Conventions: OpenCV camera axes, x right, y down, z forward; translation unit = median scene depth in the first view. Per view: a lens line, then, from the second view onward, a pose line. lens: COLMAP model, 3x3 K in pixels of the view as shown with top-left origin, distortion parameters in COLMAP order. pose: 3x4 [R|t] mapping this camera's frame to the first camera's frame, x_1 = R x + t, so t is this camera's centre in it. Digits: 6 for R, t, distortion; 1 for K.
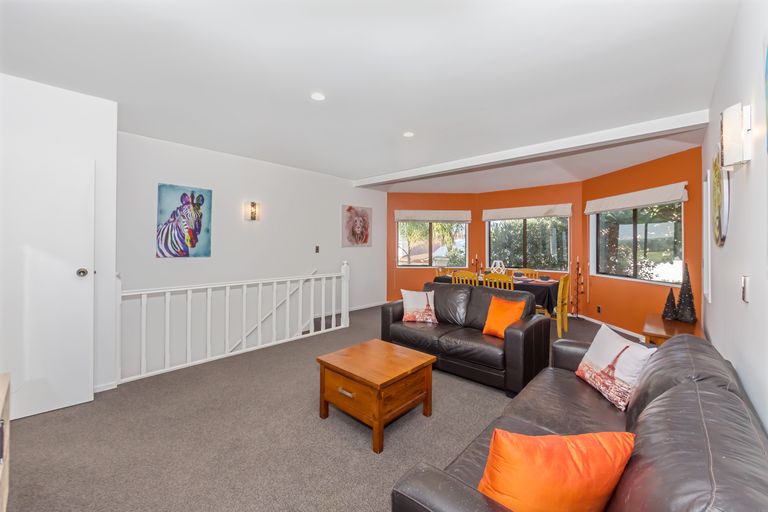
lens RADIAL K [[310.3, 0, 378.3], [0, 310.3, 251.1], [0, 0, 1]] dist [-0.006984, -0.001385]
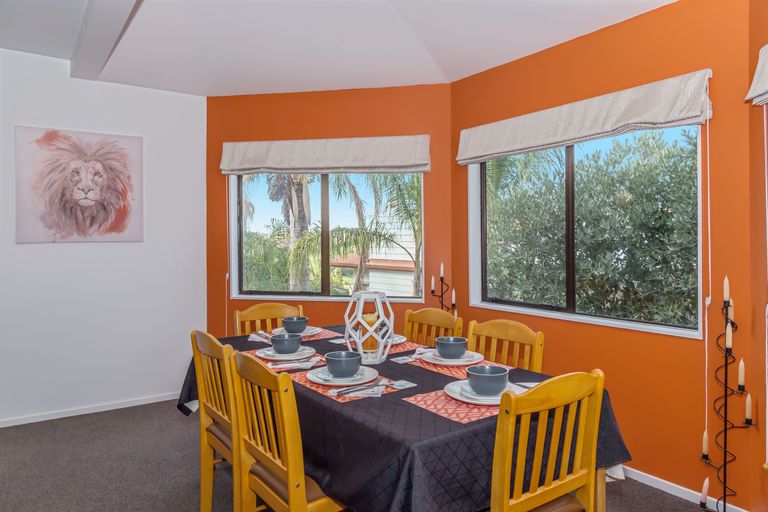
lens RADIAL K [[515.6, 0, 386.5], [0, 515.6, 253.1], [0, 0, 1]] dist [0.017483, -0.007298]
pose [[0.979305, 0.000848, -0.202389, 0.403846], [0.000348, 0.999983, 0.005876, -0.004551], [0.202390, -0.005825, 0.979288, 0.469397]]
